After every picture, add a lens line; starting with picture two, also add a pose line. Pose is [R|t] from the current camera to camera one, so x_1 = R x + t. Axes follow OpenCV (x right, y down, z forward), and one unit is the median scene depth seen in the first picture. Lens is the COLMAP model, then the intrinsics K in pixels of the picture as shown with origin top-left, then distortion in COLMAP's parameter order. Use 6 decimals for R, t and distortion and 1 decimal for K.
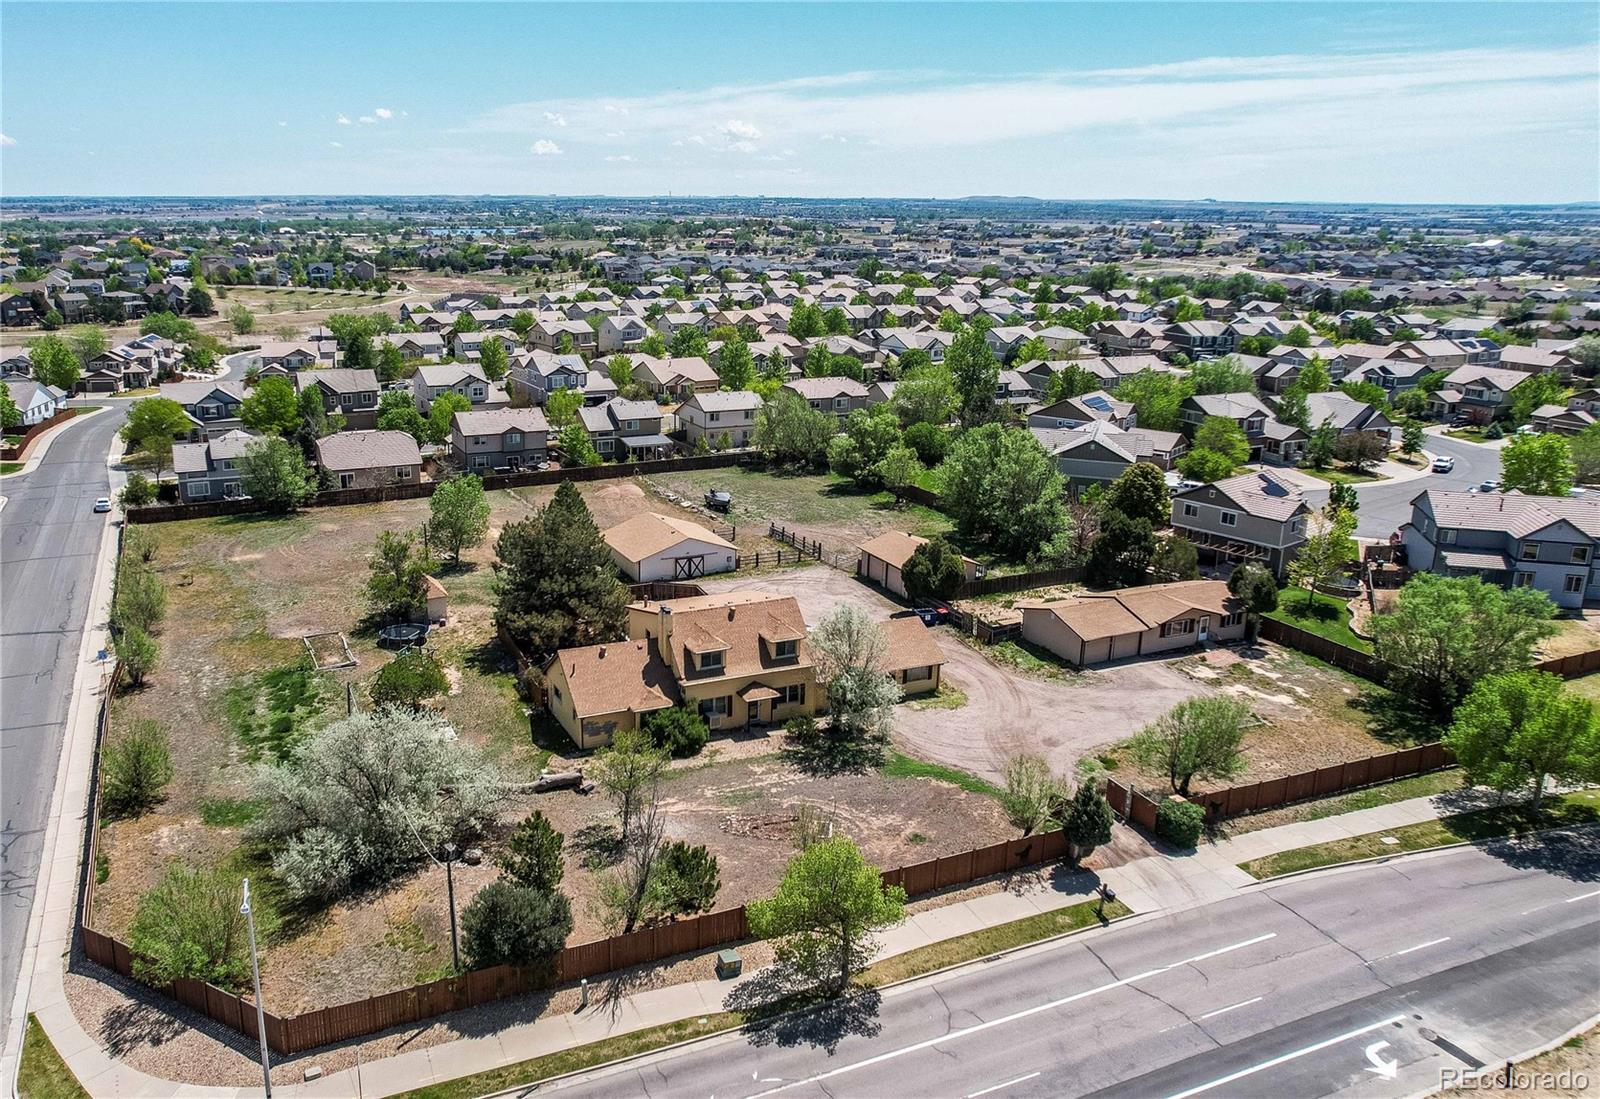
lens RADIAL K [[1246.7, 0, 716.7], [0, 1246.7, 551.5], [0, 0, 1]] dist [-0.043835, 0.034658]
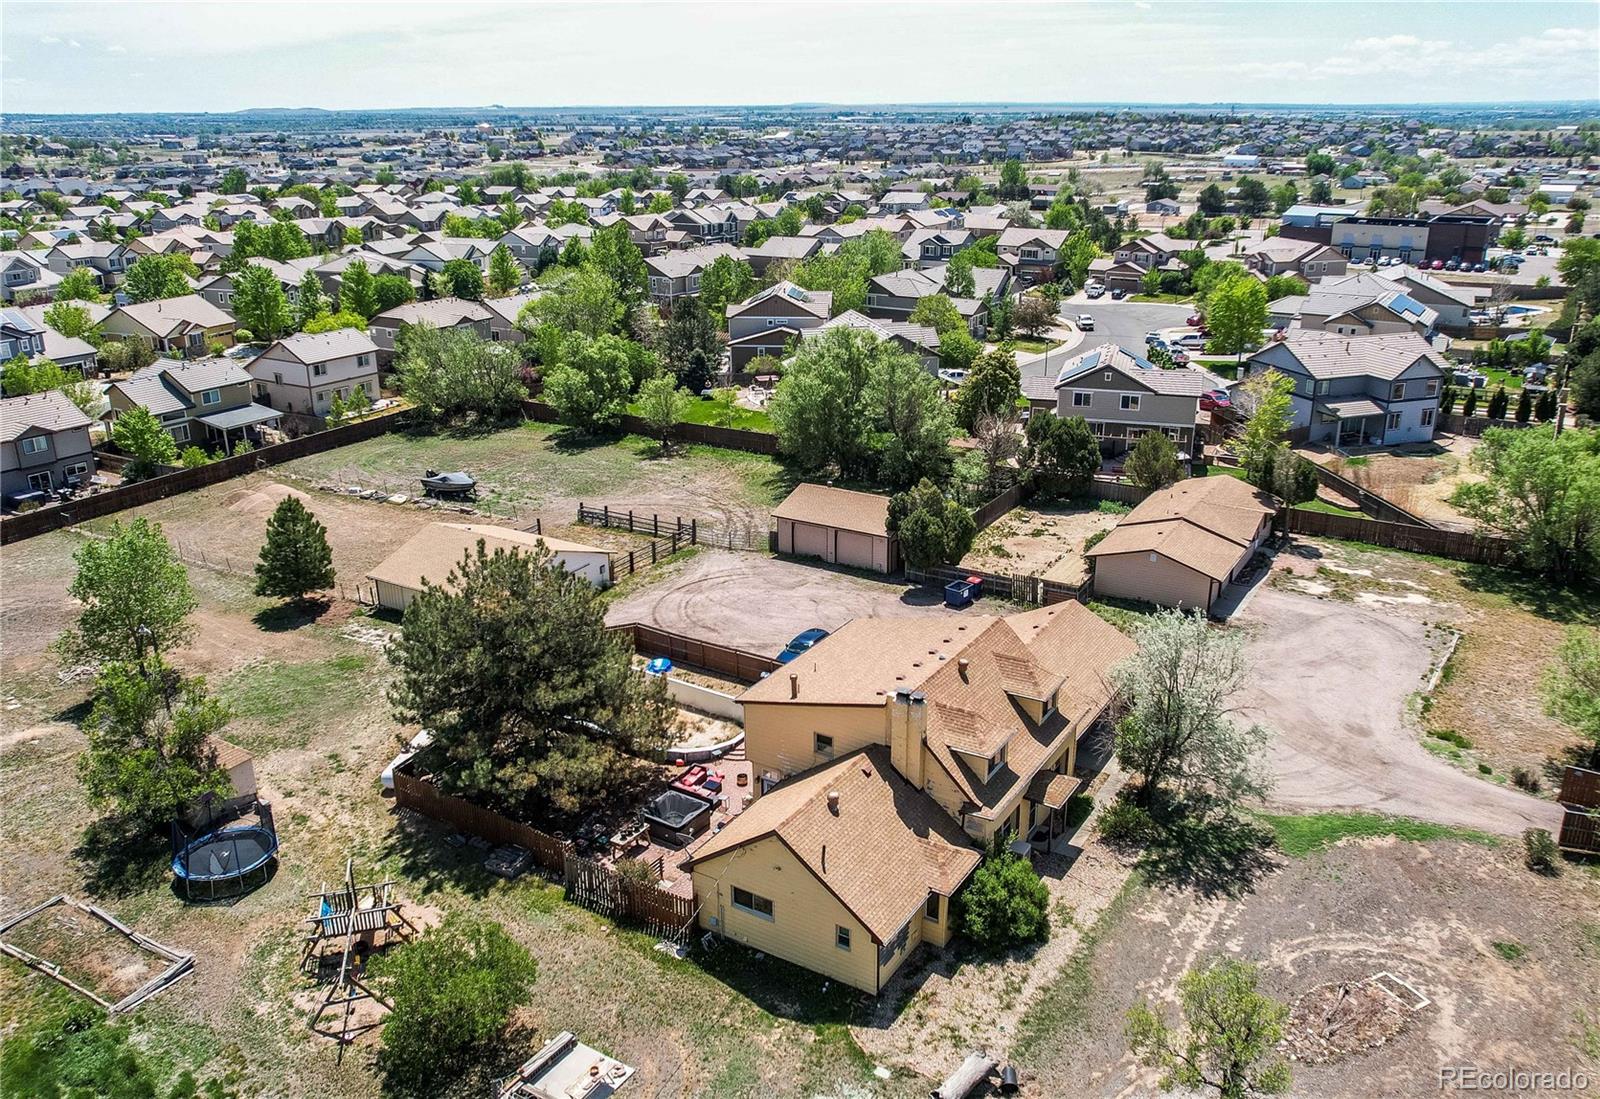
lens RADIAL K [[1241.3, 0, 810.1], [0, 1241.3, 548.6], [0, 0, 1]] dist [-0.048859, 0.041606]
pose [[0.821479, -0.204100, 0.532462, -0.180313], [0.168476, 0.978937, 0.115317, -0.045132], [-0.544783, -0.005024, 0.838562, 0.276188]]
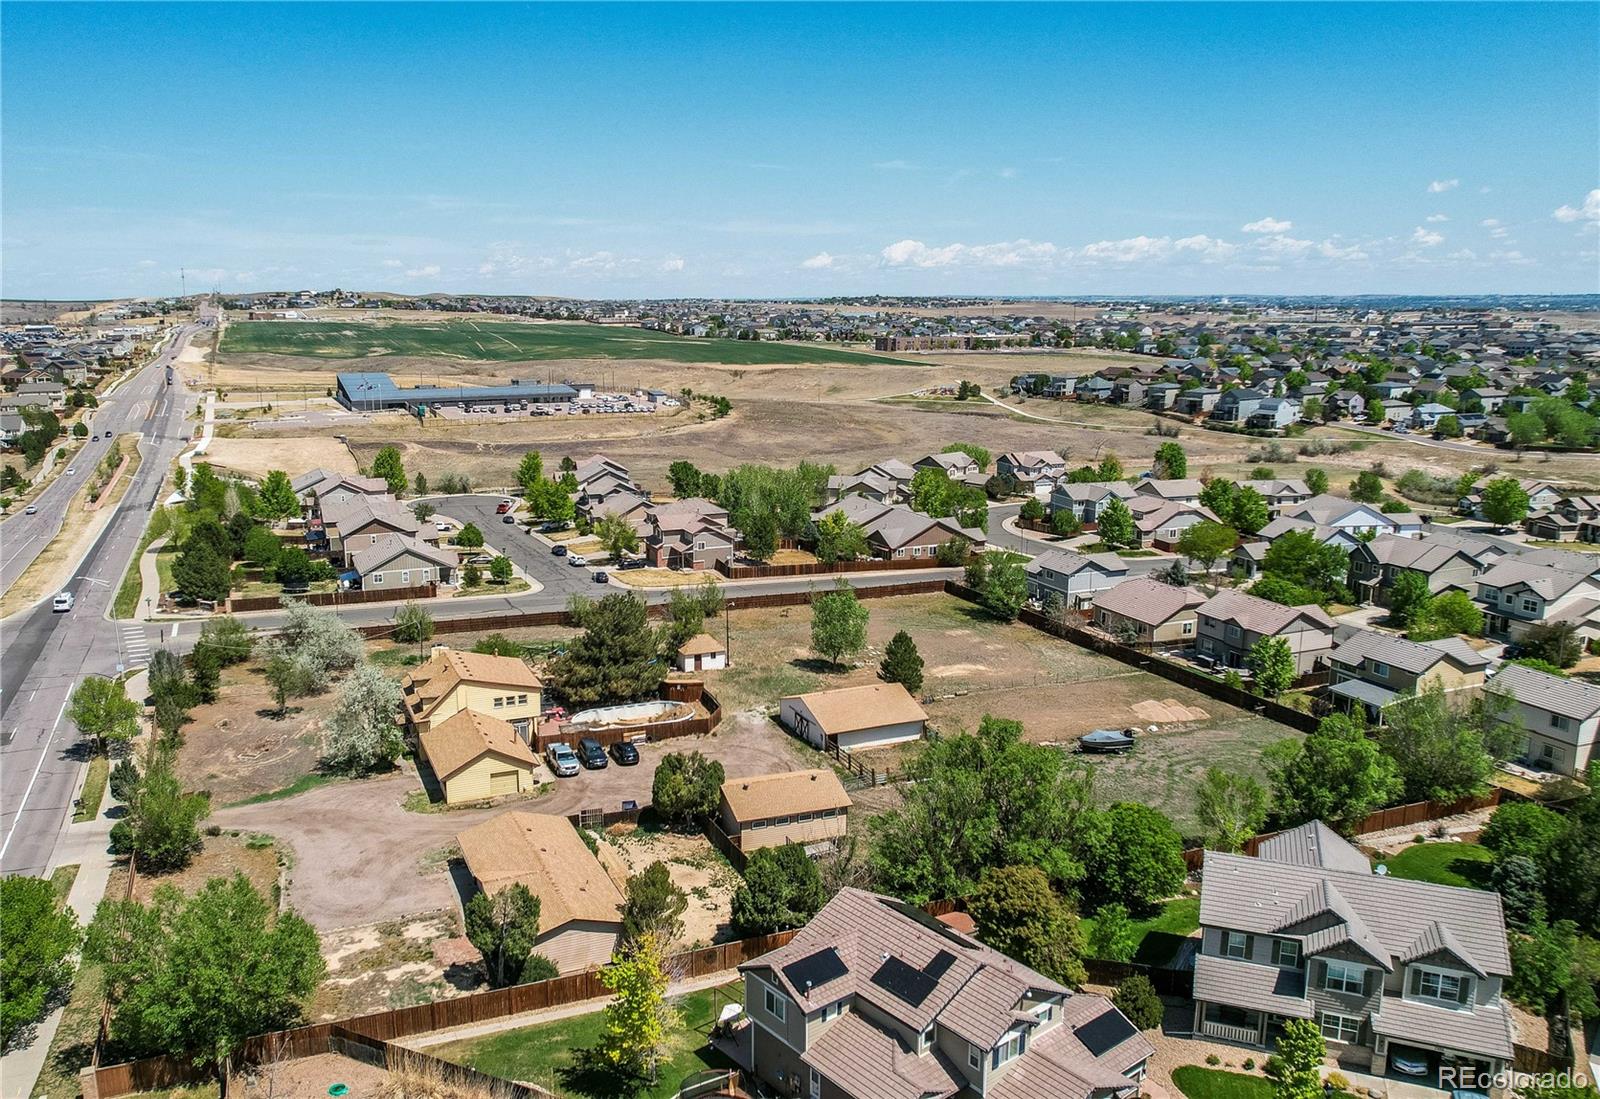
lens RADIAL K [[1246.7, 0, 716.7], [0, 1246.7, 551.5], [0, 0, 1]] dist [-0.043835, 0.034658]
pose [[-0.044466, 0.195434, -0.979708, 0.666970], [-0.268184, 0.942346, 0.200153, -0.215480], [0.962341, 0.271642, 0.010510, 0.630611]]
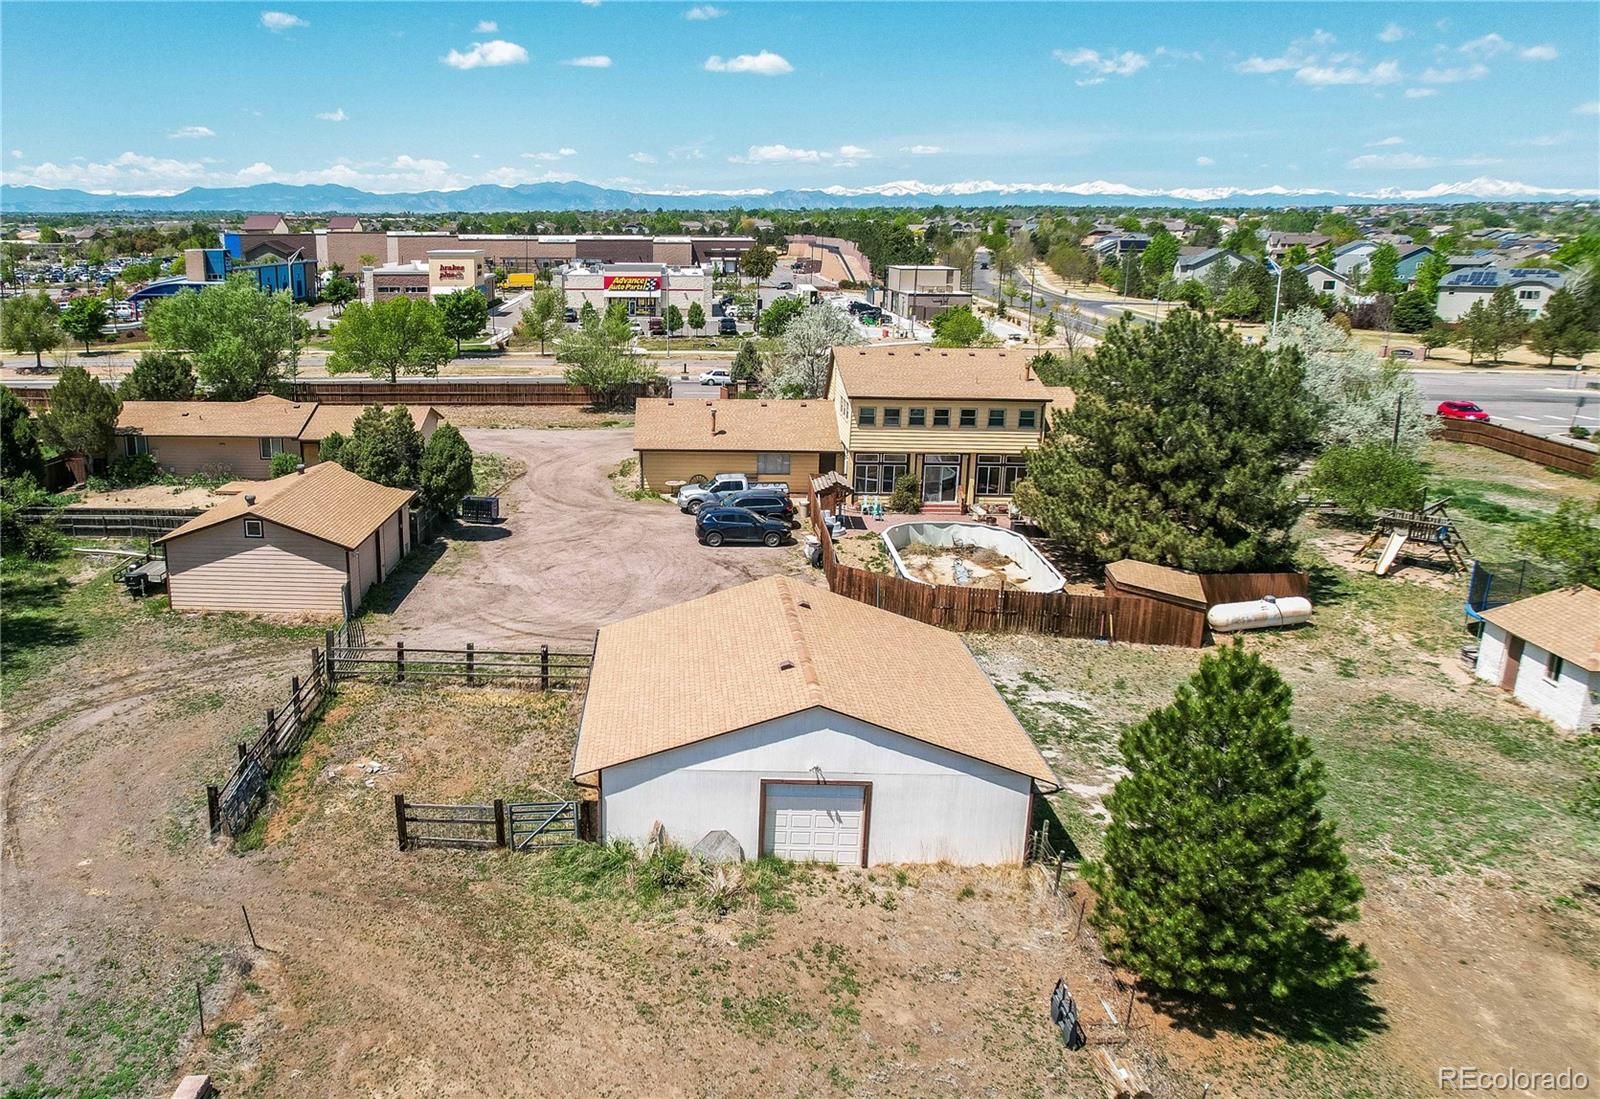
lens RADIAL K [[1236.9, 0, 622.7], [0, 1236.9, 546.9], [0, 0, 1]] dist [-0.054409, 0.063556]
pose [[-0.893823, -0.125350, 0.430543, -0.087776], [0.111832, 0.867485, 0.484730, -0.126916], [-0.434251, 0.481411, -0.761361, 0.892107]]
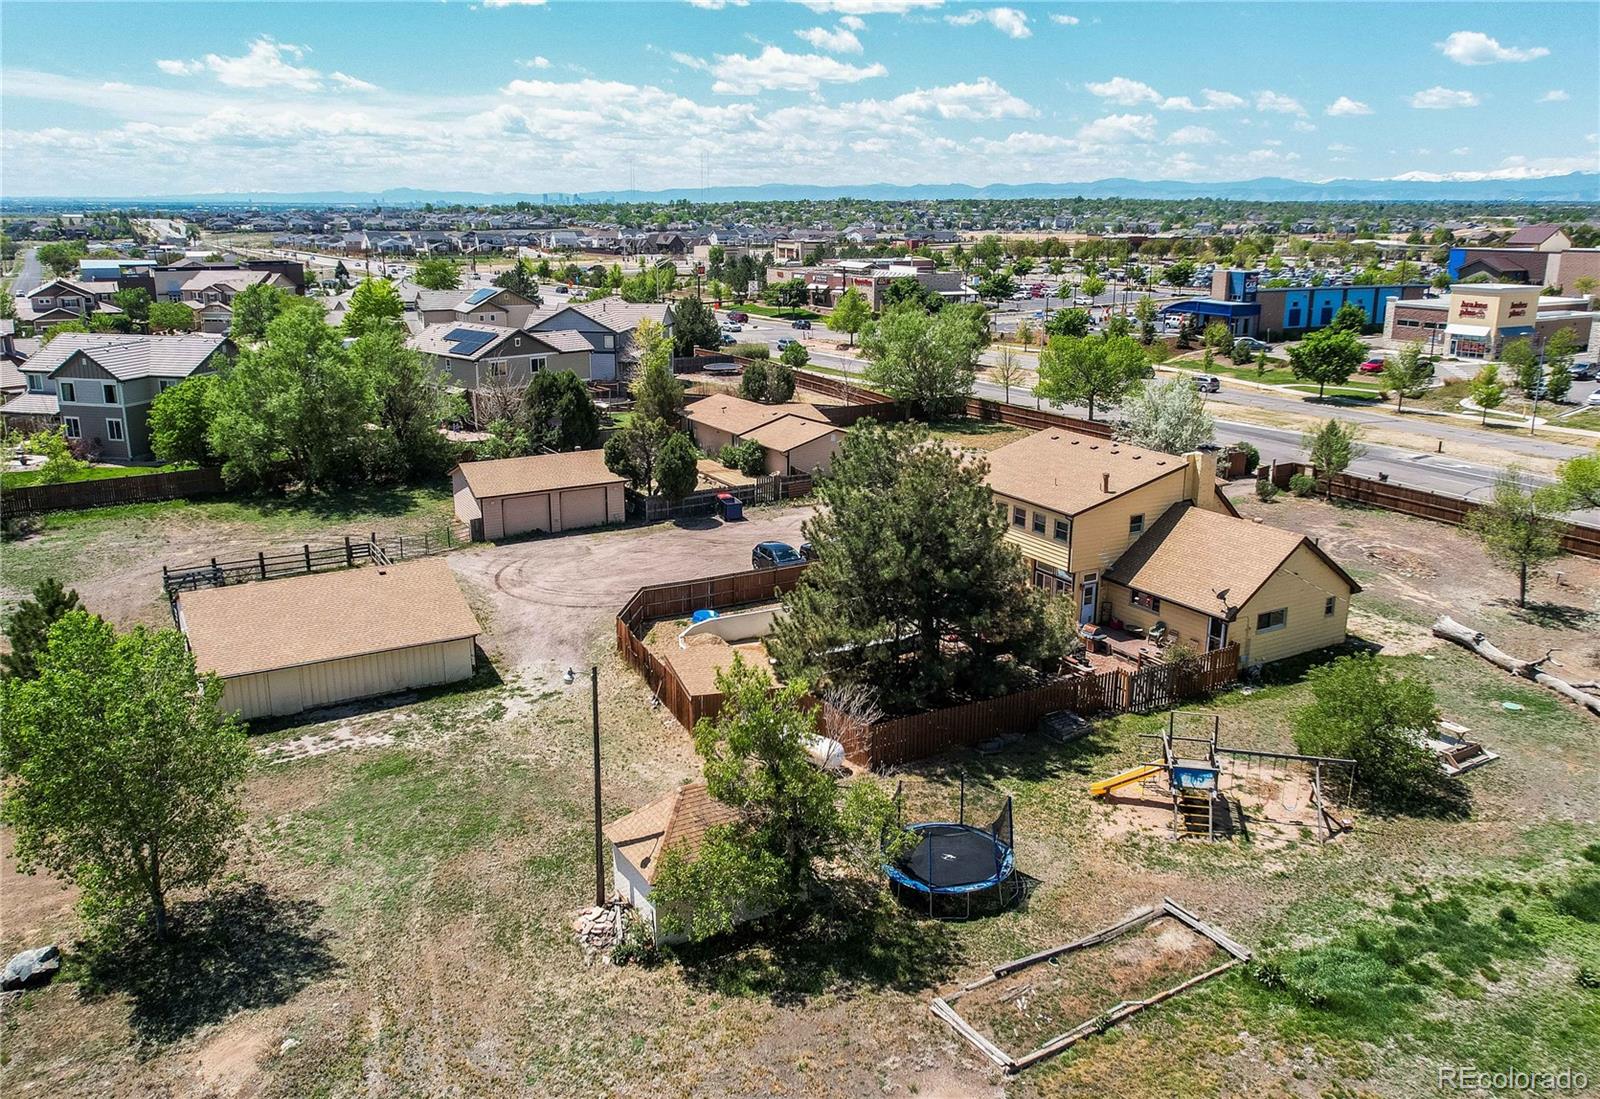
lens RADIAL K [[1241.3, 0, 810.1], [0, 1241.3, 548.6], [0, 0, 1]] dist [-0.048859, 0.041606]
pose [[-0.120440, -0.274248, 0.954087, -0.344410], [0.264470, 0.917486, 0.297112, -0.082857], [-0.956844, 0.288112, -0.037972, 0.624298]]
